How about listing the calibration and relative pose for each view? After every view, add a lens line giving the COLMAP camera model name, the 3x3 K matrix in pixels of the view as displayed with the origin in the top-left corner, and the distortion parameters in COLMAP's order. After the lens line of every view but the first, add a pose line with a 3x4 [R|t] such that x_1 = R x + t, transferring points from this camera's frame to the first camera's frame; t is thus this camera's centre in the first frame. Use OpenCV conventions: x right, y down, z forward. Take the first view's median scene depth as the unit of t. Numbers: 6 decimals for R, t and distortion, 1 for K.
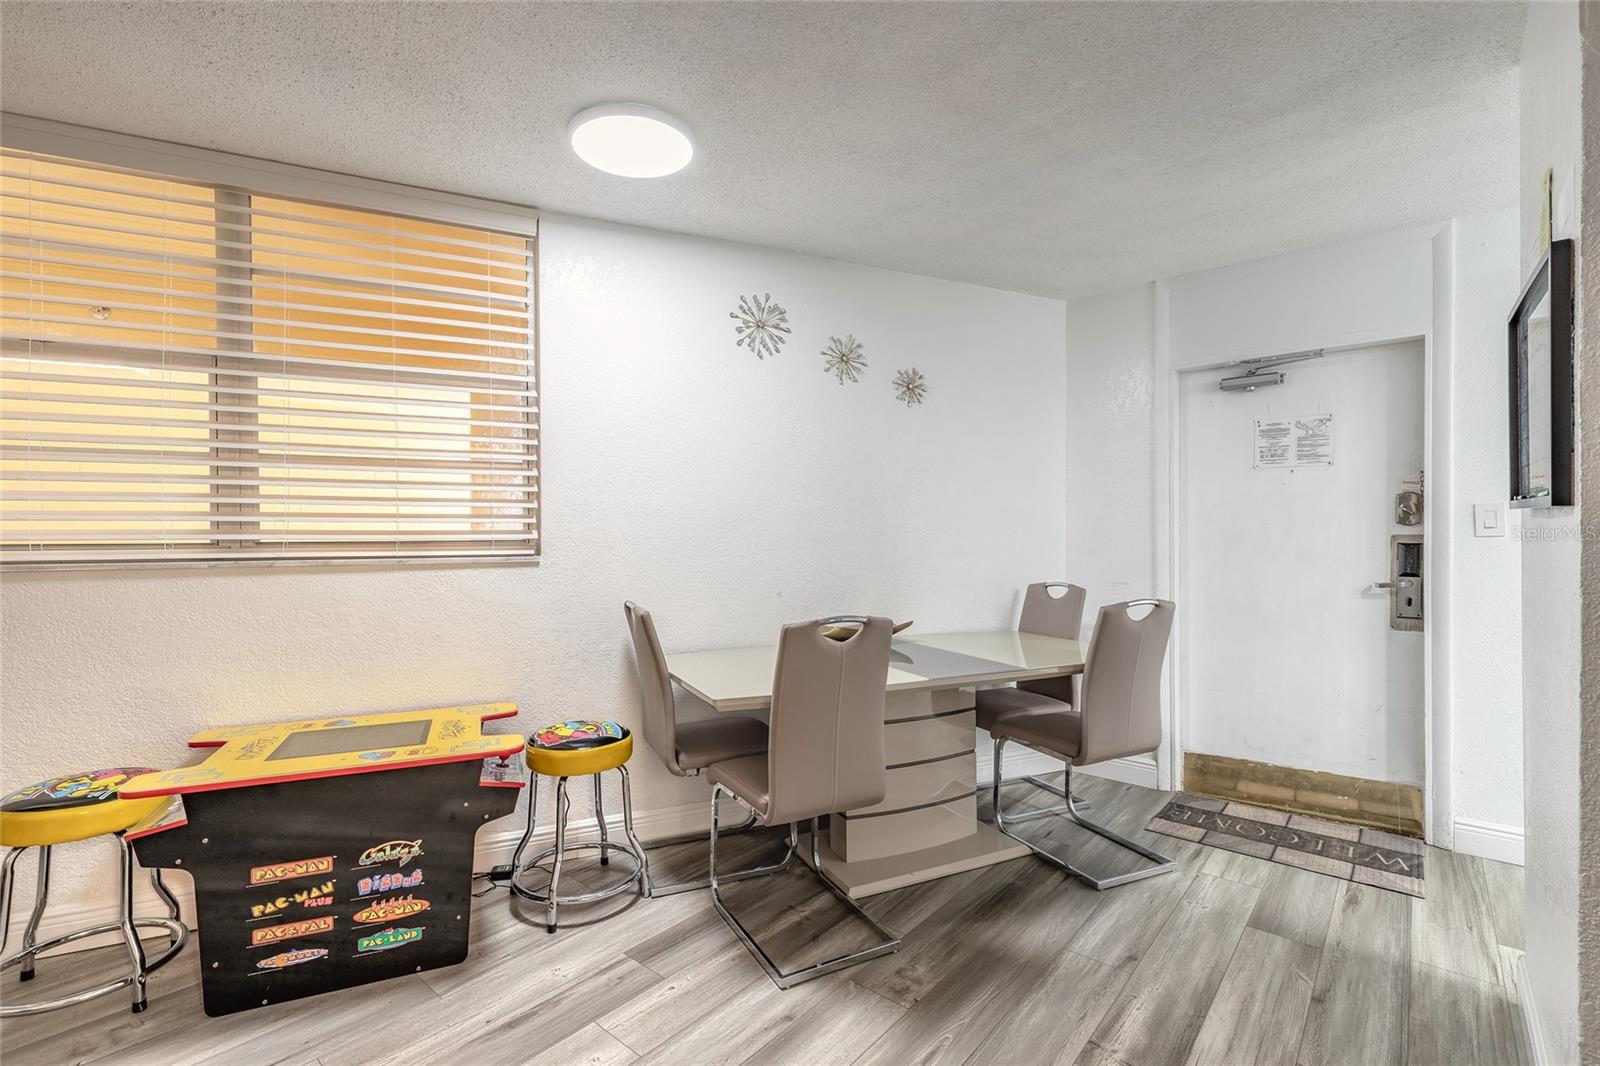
lens RADIAL K [[720.2, 0, 800.4], [0, 720.2, 534.6], [0, 0, 1]] dist [0.005655, -0.000365]
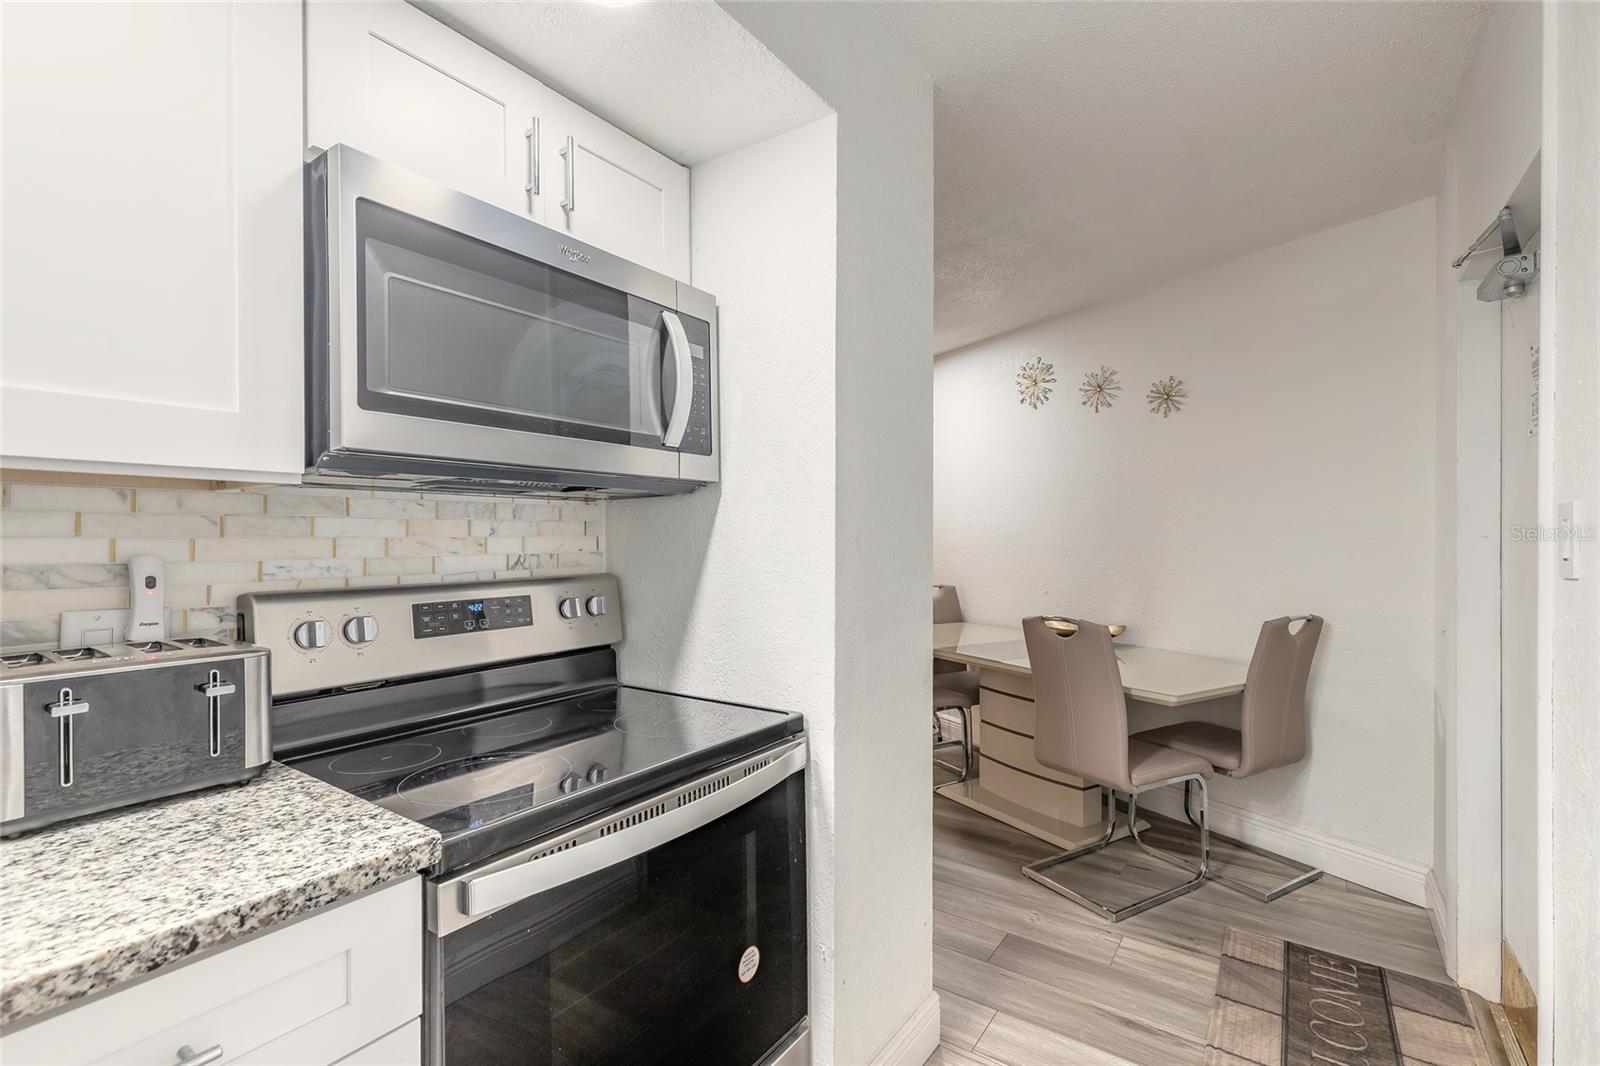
lens RADIAL K [[720.2, 0, 795.3], [0, 720.2, 538.9], [0, 0, 1]] dist [0.005655, -0.000365]
pose [[0.107064, 0.007596, -0.994223, 1.349777], [0.001123, 0.999969, 0.007761, -0.025506], [0.994251, -0.001947, 0.107052, 0.495915]]
